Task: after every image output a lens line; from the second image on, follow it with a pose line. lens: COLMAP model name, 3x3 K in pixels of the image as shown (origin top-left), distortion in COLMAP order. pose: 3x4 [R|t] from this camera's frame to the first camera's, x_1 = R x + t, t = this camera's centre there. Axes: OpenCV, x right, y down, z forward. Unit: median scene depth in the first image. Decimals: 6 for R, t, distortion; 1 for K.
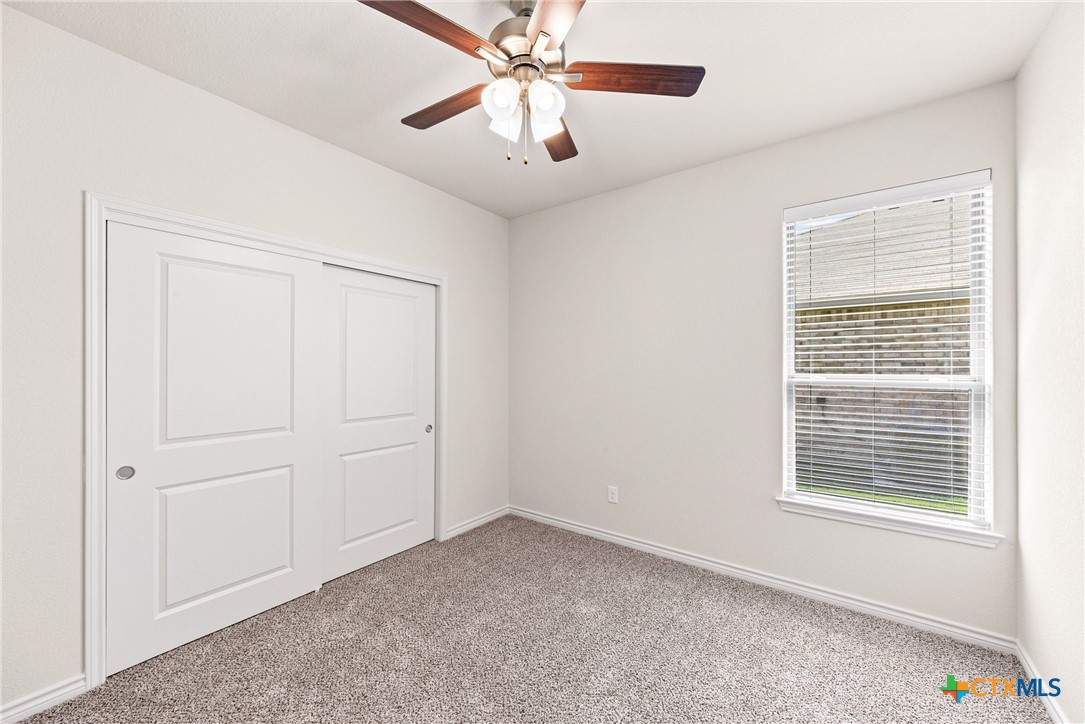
lens RADIAL K [[411.6, 0, 546.5], [0, 411.6, 366.4], [0, 0, 1]] dist [0.002500, 0.000184]
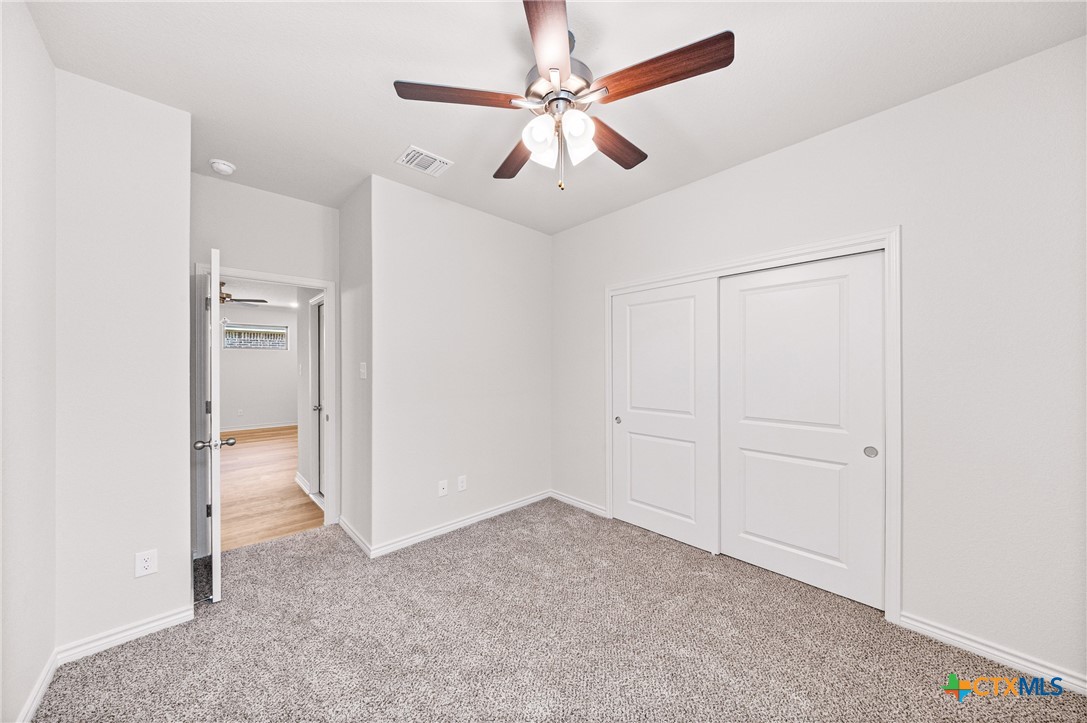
lens RADIAL K [[375.4, 0, 545.8], [0, 375.4, 364.3], [0, 0, 1]] dist [-0.001372, 0.000017]
pose [[-0.166174, 0.003412, -0.986091, 0.624307], [0.010591, 0.999943, 0.001675, -0.012885], [0.986040, -0.010165, -0.166201, 0.744894]]
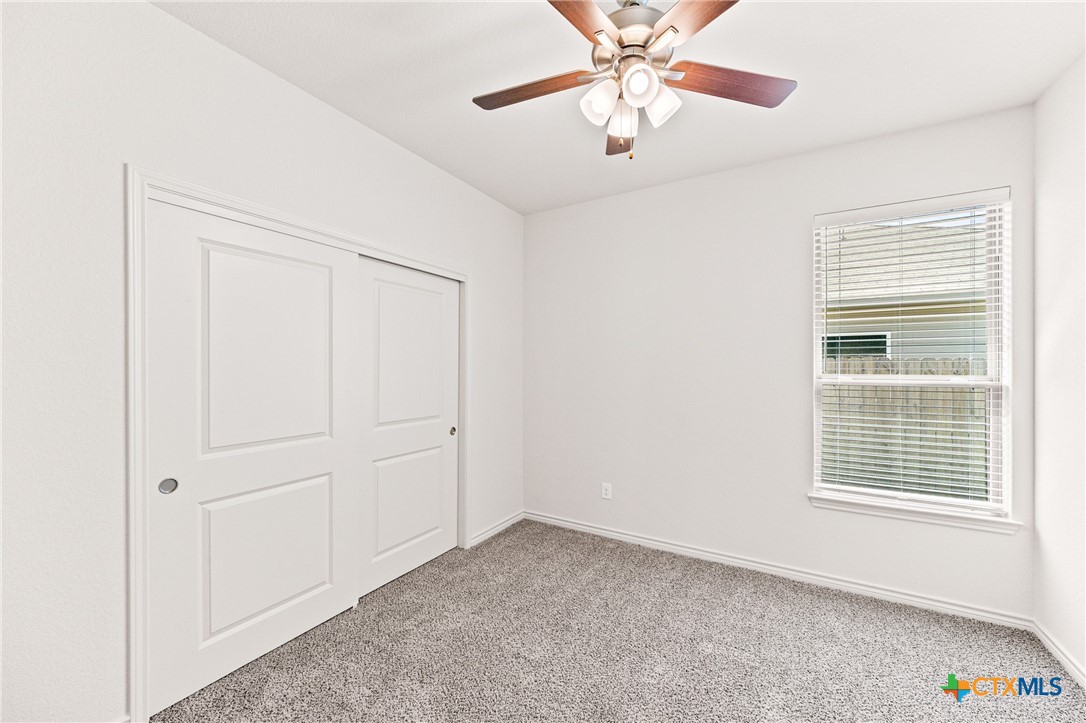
lens RADIAL K [[414.1, 0, 539.3], [0, 414.1, 369.0], [0, 0, 1]] dist [-0.001183, -0.000265]
pose [[0.995112, 0.002811, 0.098709, -0.247001], [-0.003681, 0.999956, 0.008626, -0.003582], [-0.098680, -0.008947, 0.995079, 0.034009]]
